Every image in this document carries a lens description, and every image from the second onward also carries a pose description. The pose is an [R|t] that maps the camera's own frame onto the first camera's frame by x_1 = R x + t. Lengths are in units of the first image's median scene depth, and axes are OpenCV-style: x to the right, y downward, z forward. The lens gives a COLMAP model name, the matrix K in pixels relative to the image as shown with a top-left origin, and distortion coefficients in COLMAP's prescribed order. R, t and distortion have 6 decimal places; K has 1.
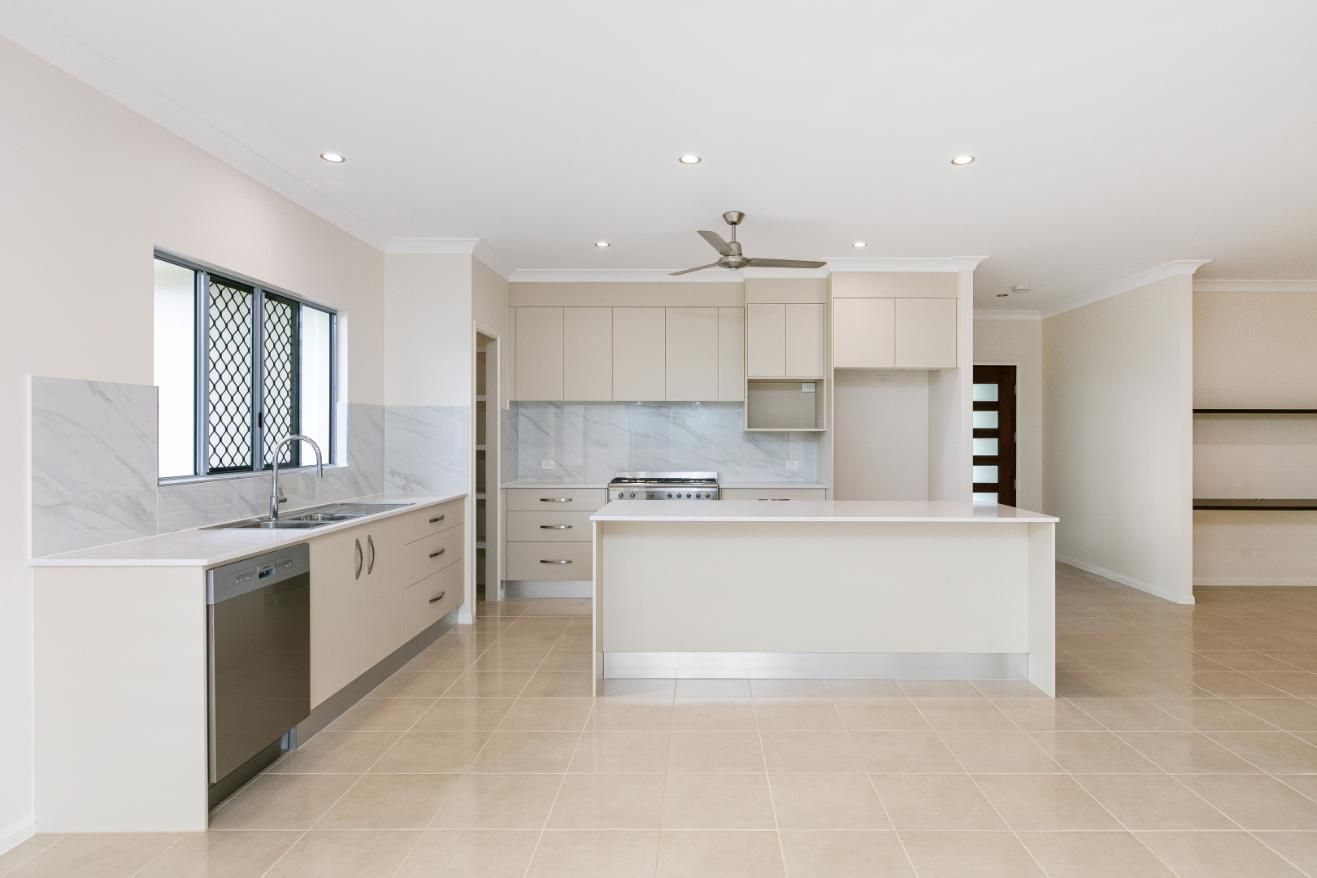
lens RADIAL K [[724.3, 0, 690.2], [0, 724.3, 432.5], [0, 0, 1]] dist [-0.001614, -0.000316]
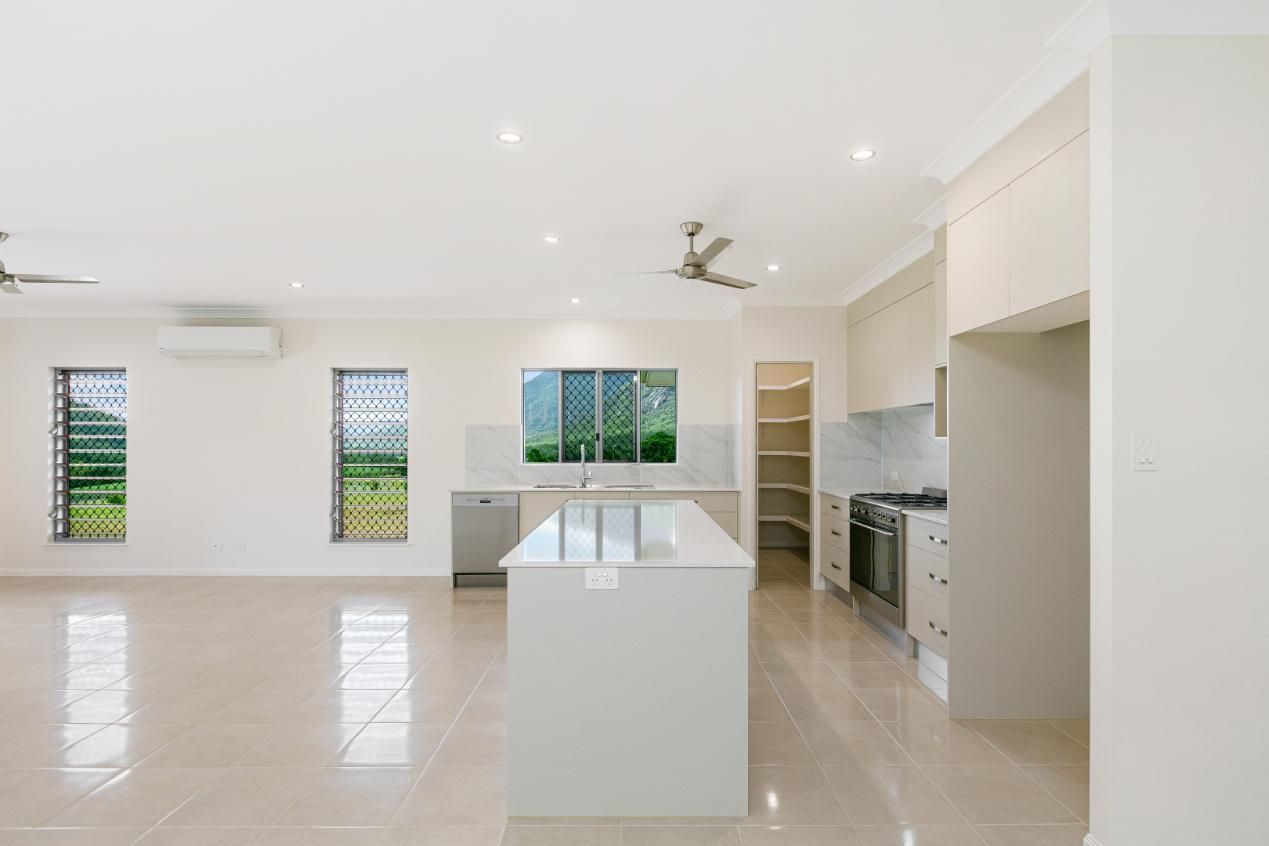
lens RADIAL K [[623.9, 0, 636.5], [0, 623.9, 440.8], [0, 0, 1]] dist [0.001473, -0.000289]
pose [[-0.001132, -0.004907, -0.999987, 0.654014], [0.000892, 0.999988, -0.004908, 0.000668], [0.999999, -0.000897, -0.001127, 0.656515]]
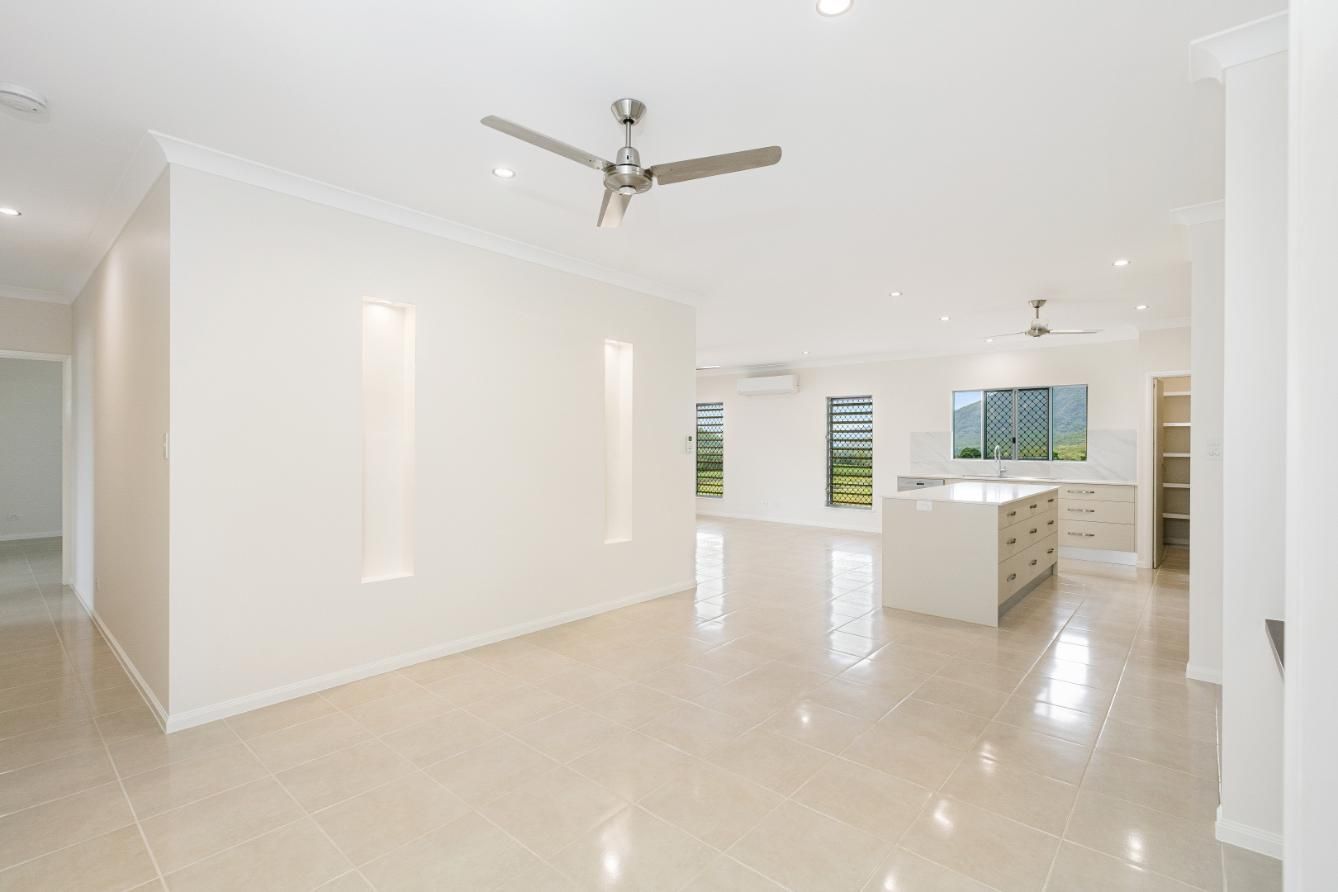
lens RADIAL K [[612.1, 0, 669.0], [0, 612.1, 446.0], [0, 0, 1]] dist [-0.000437, -0.000422]
pose [[-0.667053, -0.001141, -0.745010, 1.086680], [-0.004153, 0.999989, 0.002188, 0.002059], [0.744999, 0.004554, -0.667050, 0.910407]]
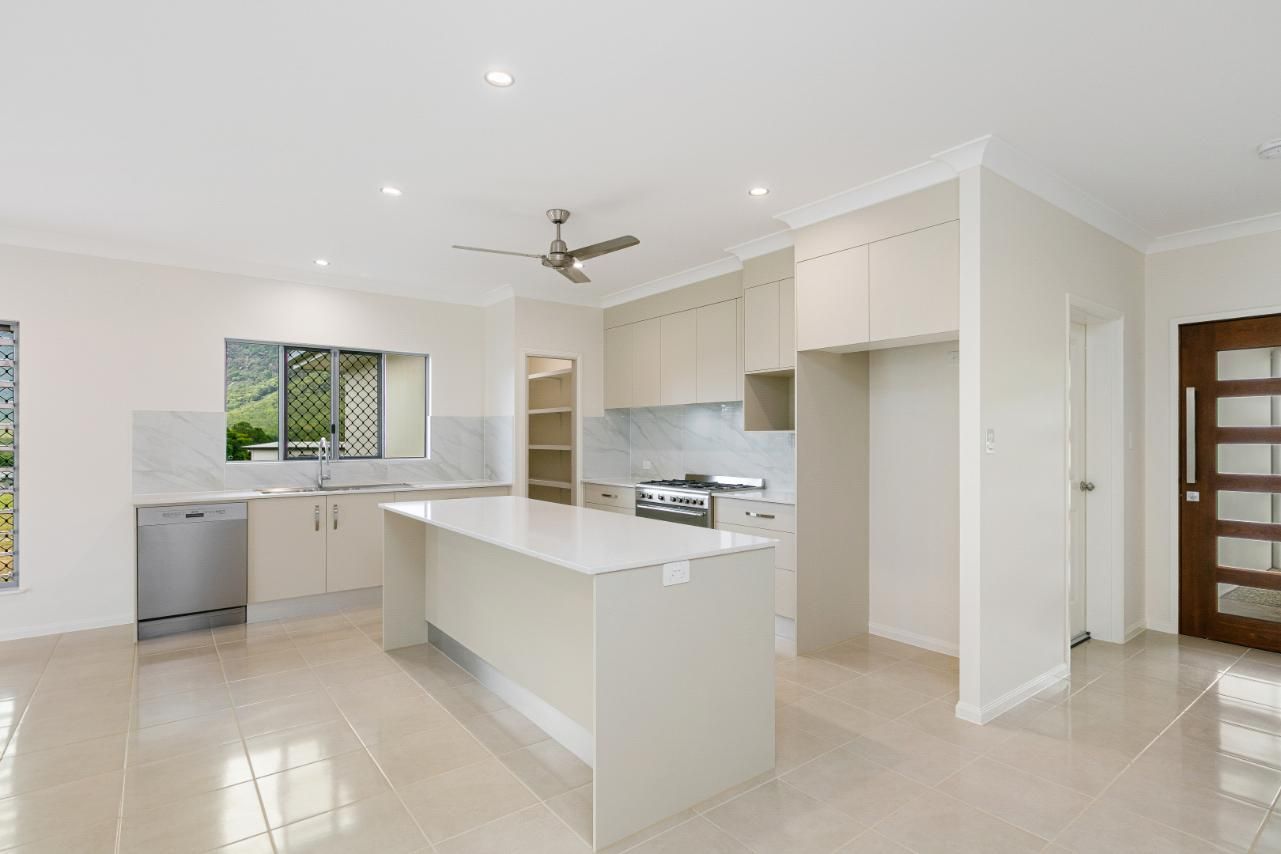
lens RADIAL K [[631.6, 0, 627.4], [0, 631.6, 434.7], [0, 0, 1]] dist [0.001177, -0.000239]
pose [[0.598725, -0.003661, -0.800946, 0.565586], [0.001833, 0.999993, -0.003201, 0.001061], [0.800953, 0.000448, 0.598728, 0.400808]]
